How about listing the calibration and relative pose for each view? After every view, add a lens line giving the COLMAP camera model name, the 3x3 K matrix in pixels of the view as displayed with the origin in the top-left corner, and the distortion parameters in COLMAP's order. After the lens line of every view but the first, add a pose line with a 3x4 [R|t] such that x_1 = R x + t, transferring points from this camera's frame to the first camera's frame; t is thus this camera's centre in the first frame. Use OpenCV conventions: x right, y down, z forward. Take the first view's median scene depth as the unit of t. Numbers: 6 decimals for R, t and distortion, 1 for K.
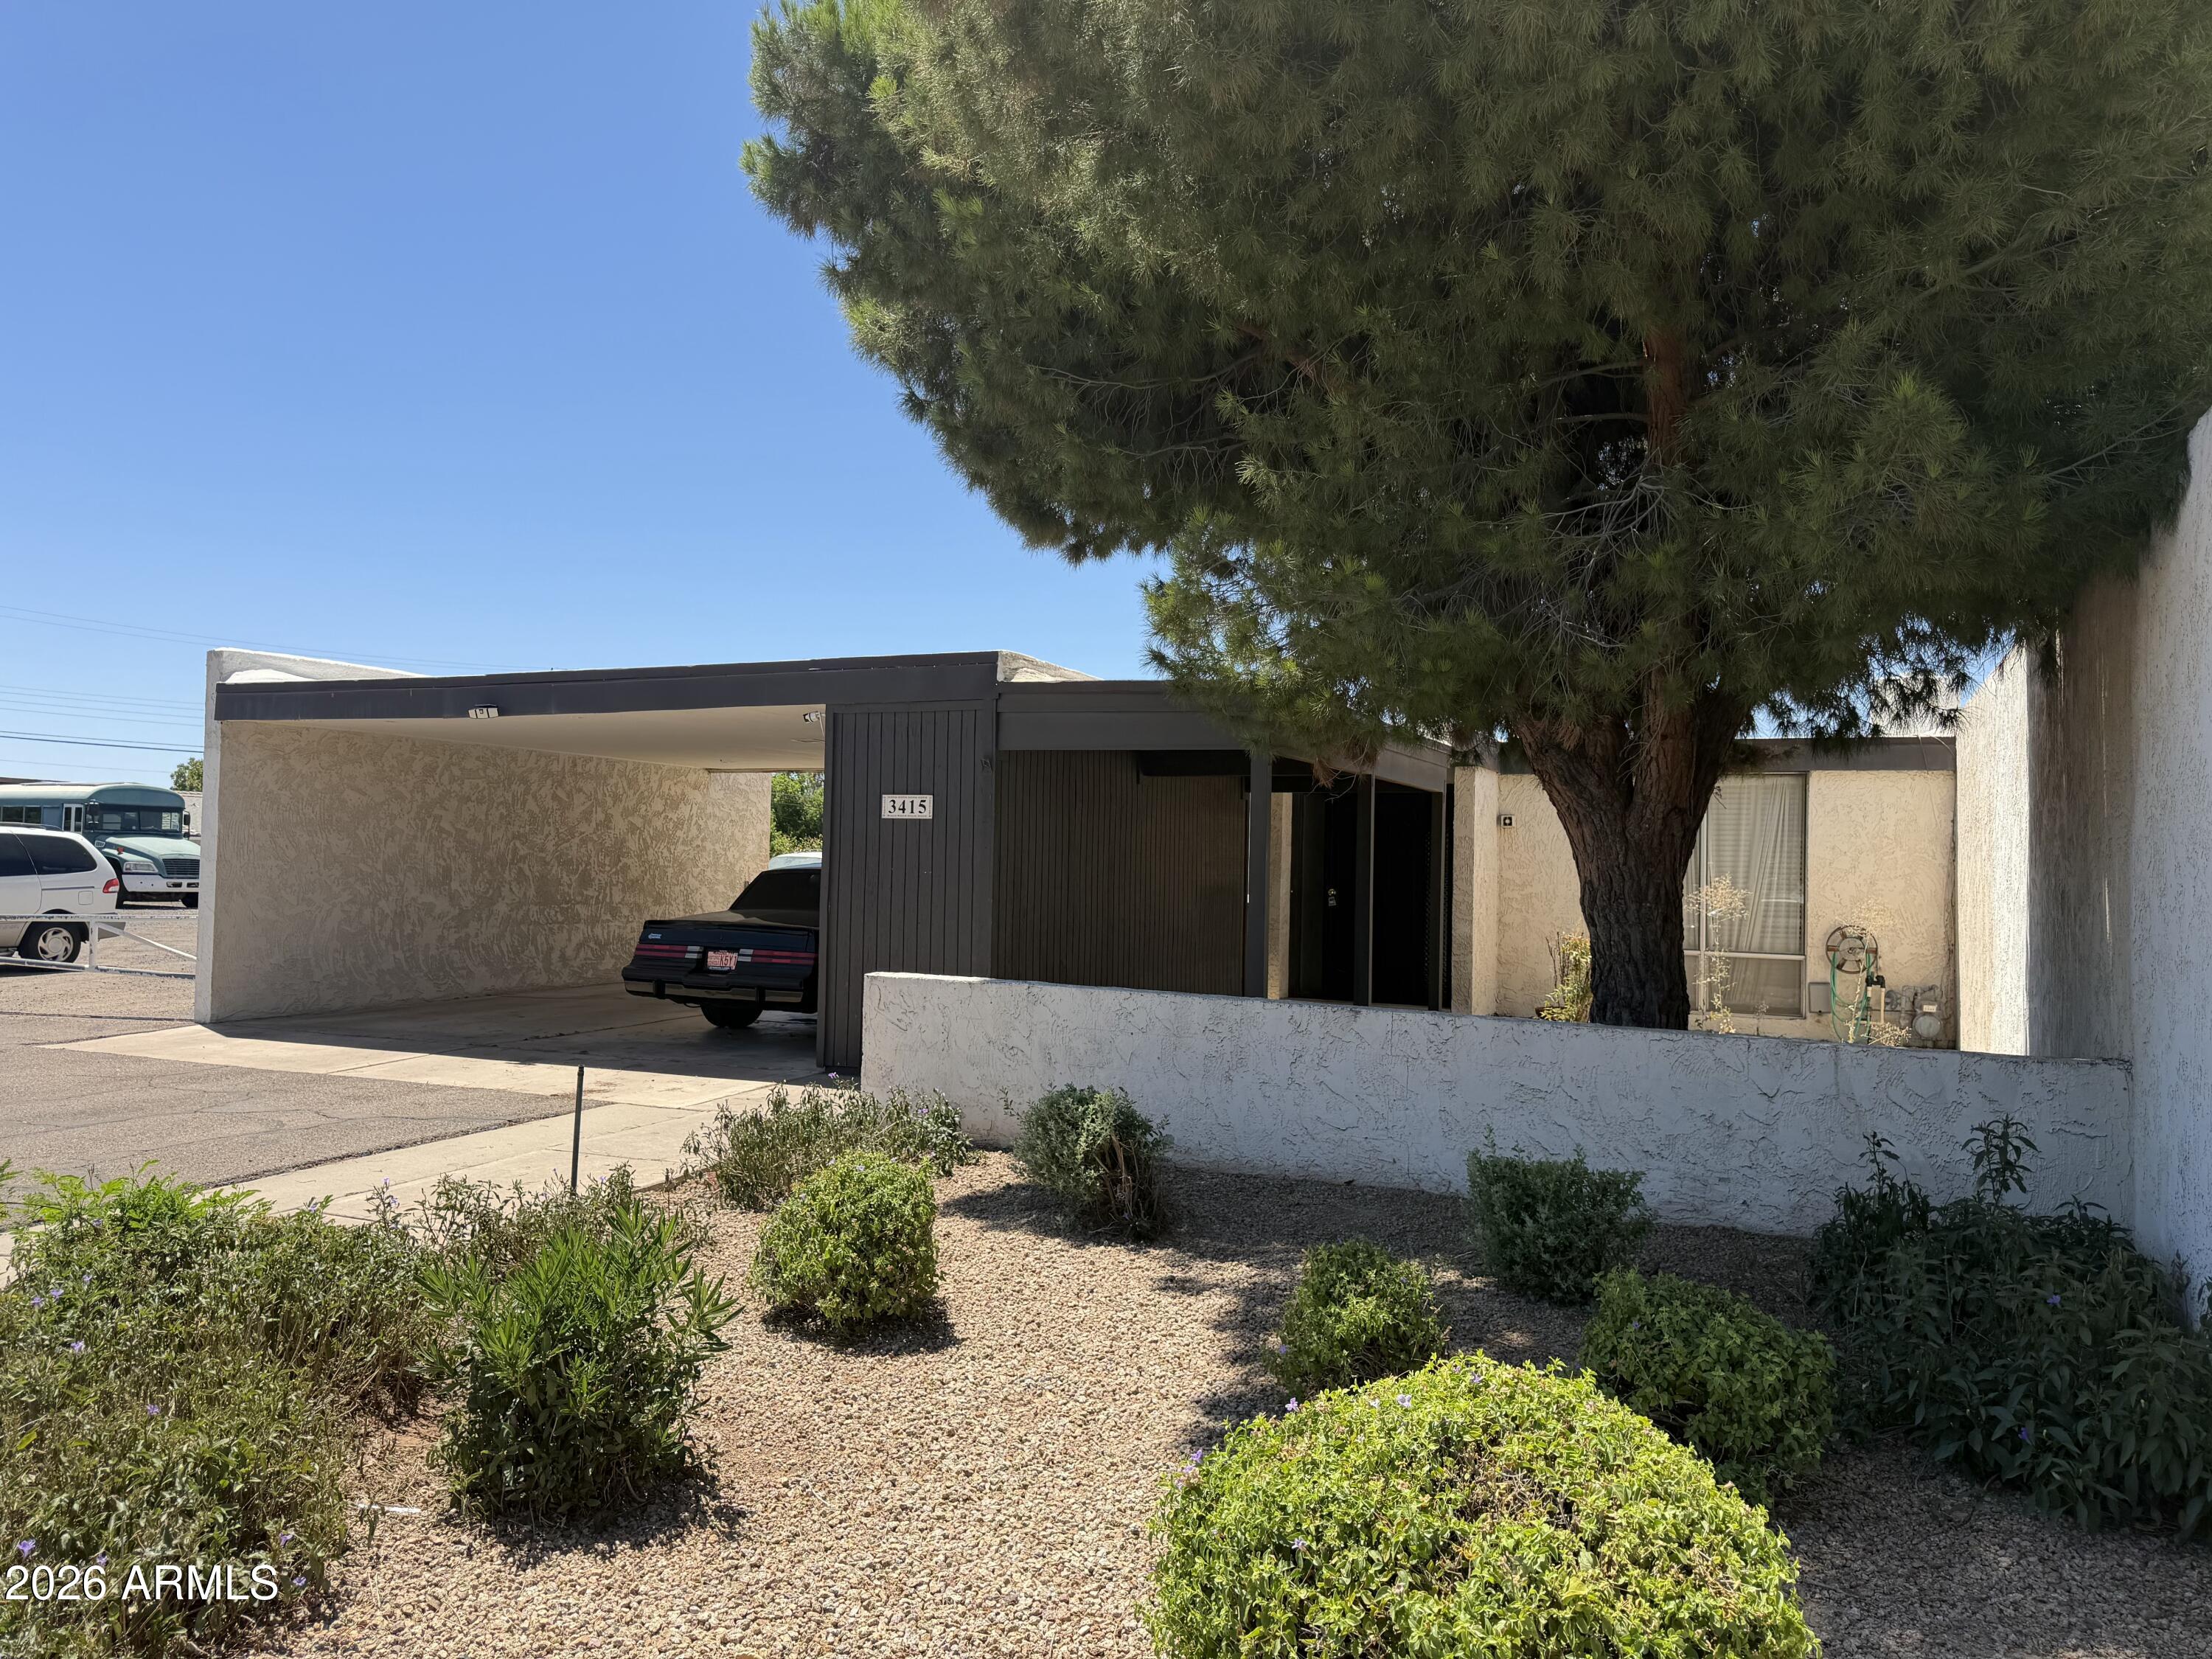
lens RADIAL K [[1554.1, 0, 1106.0], [0, 1554.1, 829.5], [0, 0, 1]] dist [0.061459, -0.085600]
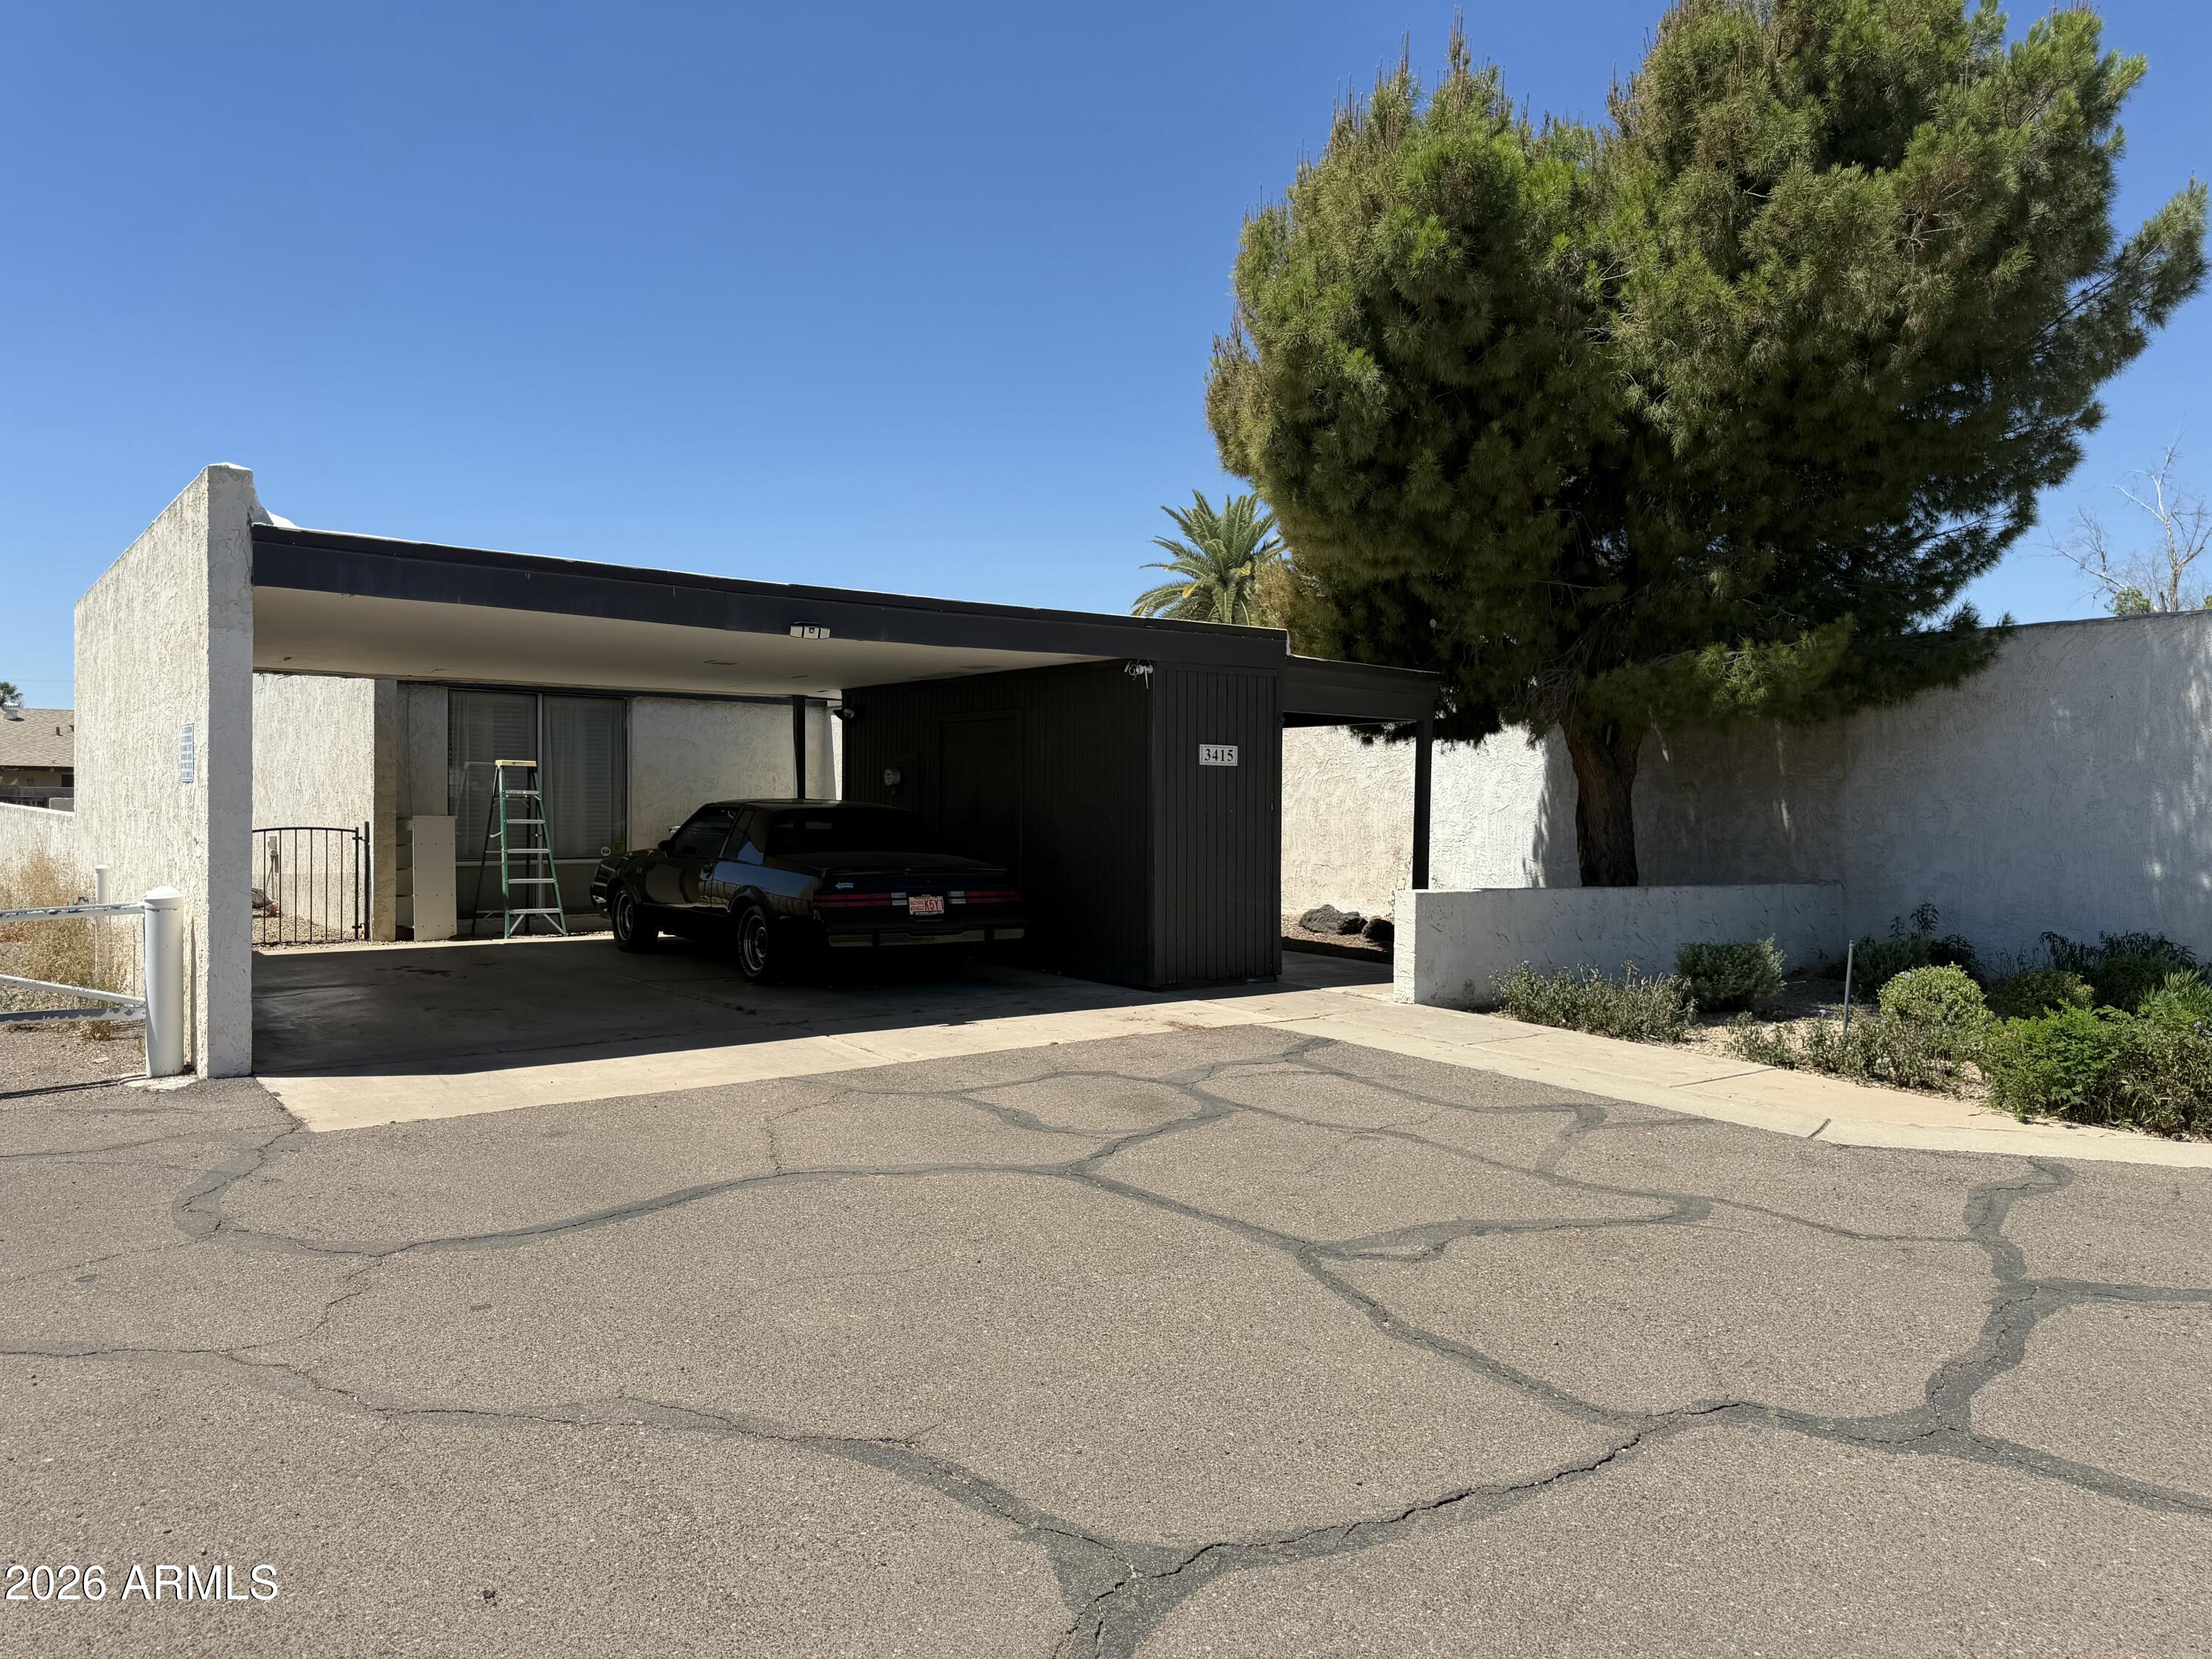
lens RADIAL K [[1554.1, 0, 1106.0], [0, 1554.1, 829.5], [0, 0, 1]] dist [0.061459, -0.085600]
pose [[0.479724, -0.032369, 0.876822, -1.396673], [-0.021514, 0.998585, 0.048634, -0.016390], [-0.877155, -0.042195, 0.478349, 0.600675]]
